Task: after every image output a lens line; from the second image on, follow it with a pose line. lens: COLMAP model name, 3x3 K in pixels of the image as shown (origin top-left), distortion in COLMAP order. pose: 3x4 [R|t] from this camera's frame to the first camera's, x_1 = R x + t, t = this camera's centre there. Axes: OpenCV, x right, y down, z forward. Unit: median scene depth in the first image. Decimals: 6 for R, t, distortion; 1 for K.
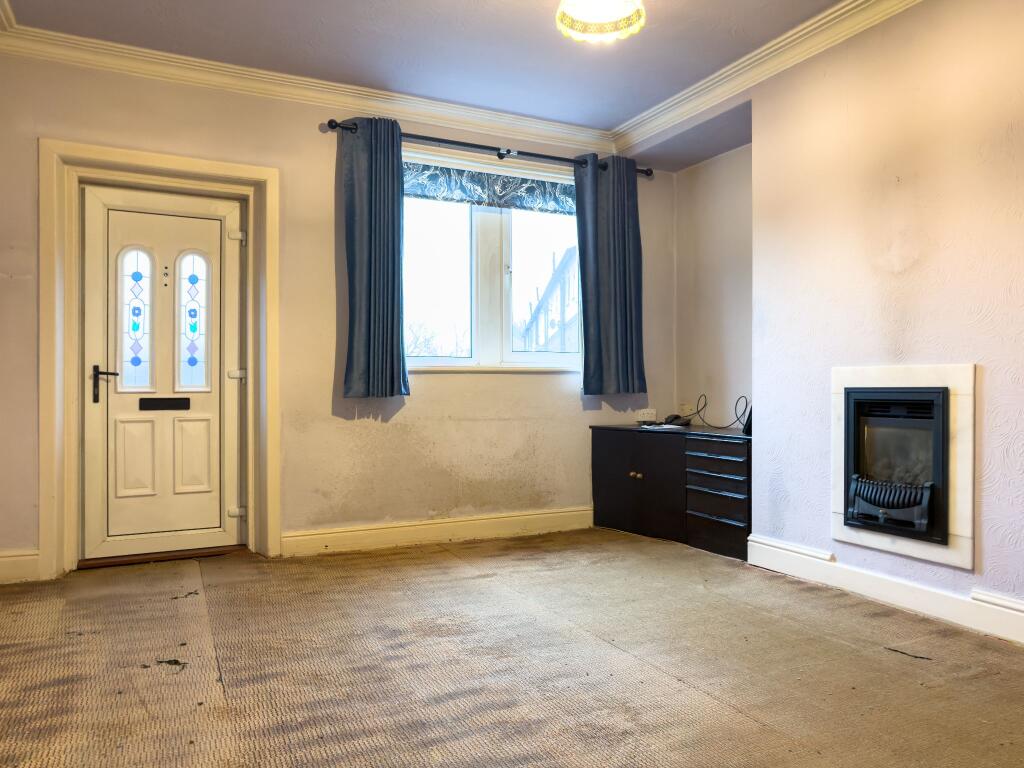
lens RADIAL K [[723.6, 0, 512.0], [0, 723.6, 384.0], [0, 0, 1]] dist [-0.009027, -0.003328]
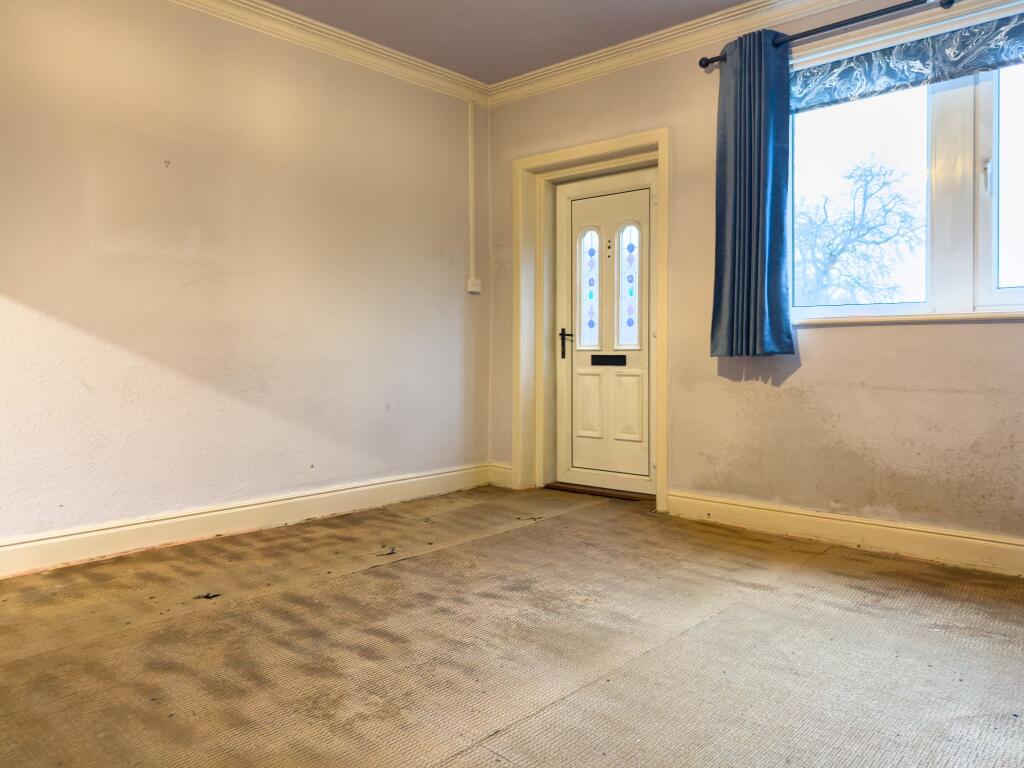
lens RADIAL K [[731.3, 0, 512.3], [0, 731.3, 349.9], [0, 0, 1]] dist [0.006538, 0.002352]
pose [[0.388957, 0.002715, -0.921252, 0.537187], [0.008474, 0.999943, 0.006525, 0.002269], [0.921217, -0.010344, 0.388912, 0.409920]]
